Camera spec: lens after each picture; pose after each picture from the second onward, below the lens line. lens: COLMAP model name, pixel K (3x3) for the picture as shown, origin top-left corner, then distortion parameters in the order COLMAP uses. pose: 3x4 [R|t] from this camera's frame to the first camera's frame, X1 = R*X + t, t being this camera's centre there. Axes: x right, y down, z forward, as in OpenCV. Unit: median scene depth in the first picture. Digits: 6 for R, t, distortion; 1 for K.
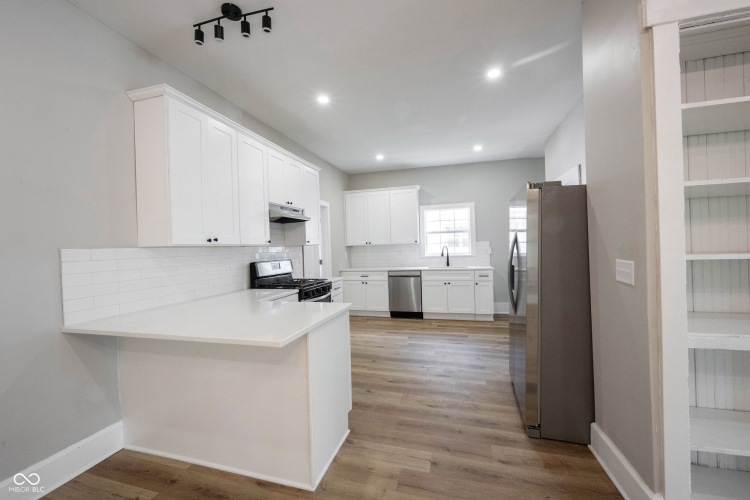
lens RADIAL K [[302.4, 0, 379.8], [0, 302.4, 250.7], [0, 0, 1]] dist [-0.001476, 0.000841]
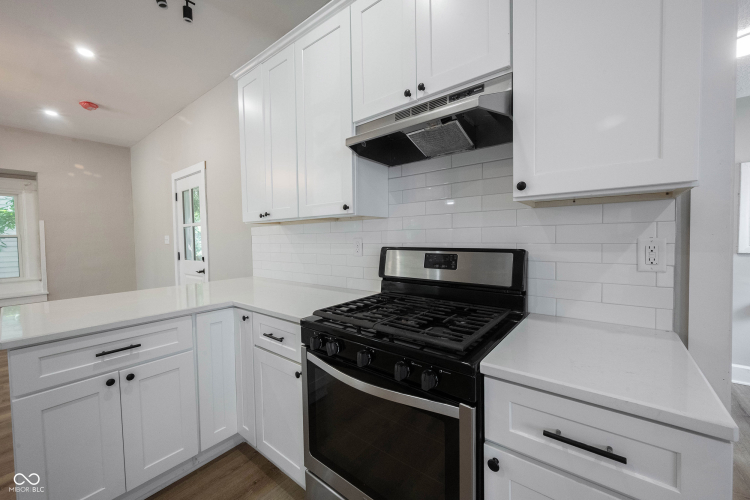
lens RADIAL K [[302.4, 0, 375.5], [0, 302.4, 247.1], [0, 0, 1]] dist [-0.001476, 0.000841]
pose [[-0.400164, 0.065918, -0.914070, 0.053125], [0.017083, 0.997773, 0.064476, 0.003509], [0.916285, 0.010186, -0.400398, 0.959913]]
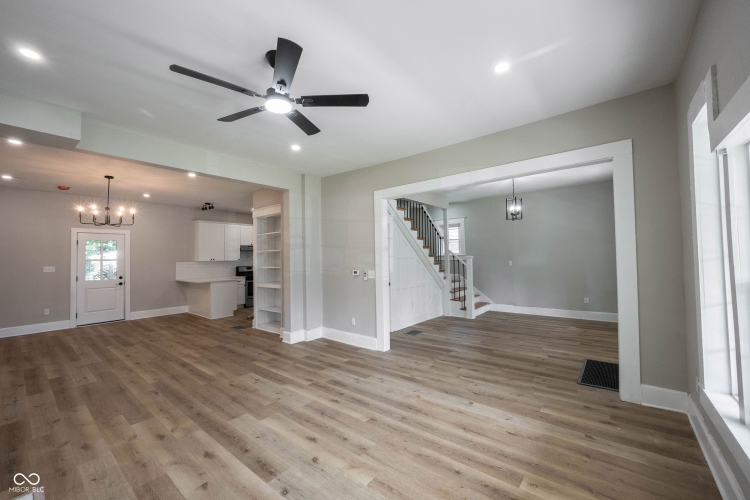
lens RADIAL K [[302.4, 0, 368.5], [0, 302.4, 248.8], [0, 0, 1]] dist [-0.001476, 0.000841]
pose [[0.913129, 0.000945, -0.407670, 1.451331], [-0.014543, 0.999436, -0.030258, -0.046576], [0.407412, 0.033559, 0.912628, -0.832098]]
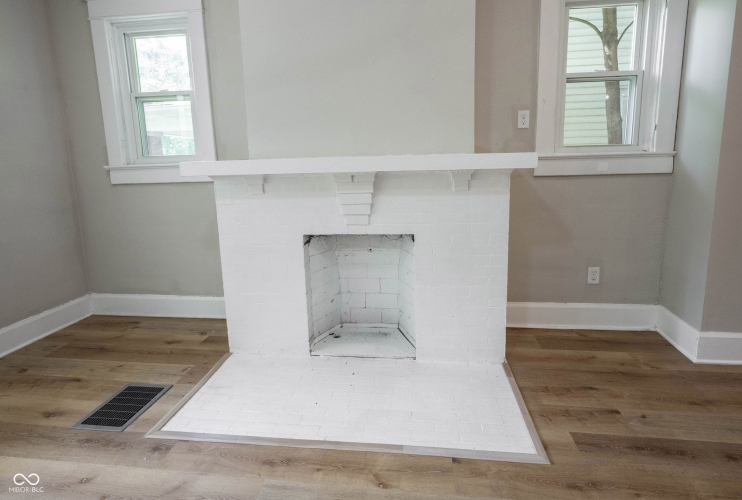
lens RADIAL K [[360.5, 0, 379.3], [0, 360.5, 213.0], [0, 0, 1]] dist [0.002373, -0.000065]
pose [[-0.986379, 0.074295, -0.146752, 0.999887], [0.049652, 0.985049, 0.164965, -0.001159], [0.156814, 0.155431, -0.975321, -0.306088]]
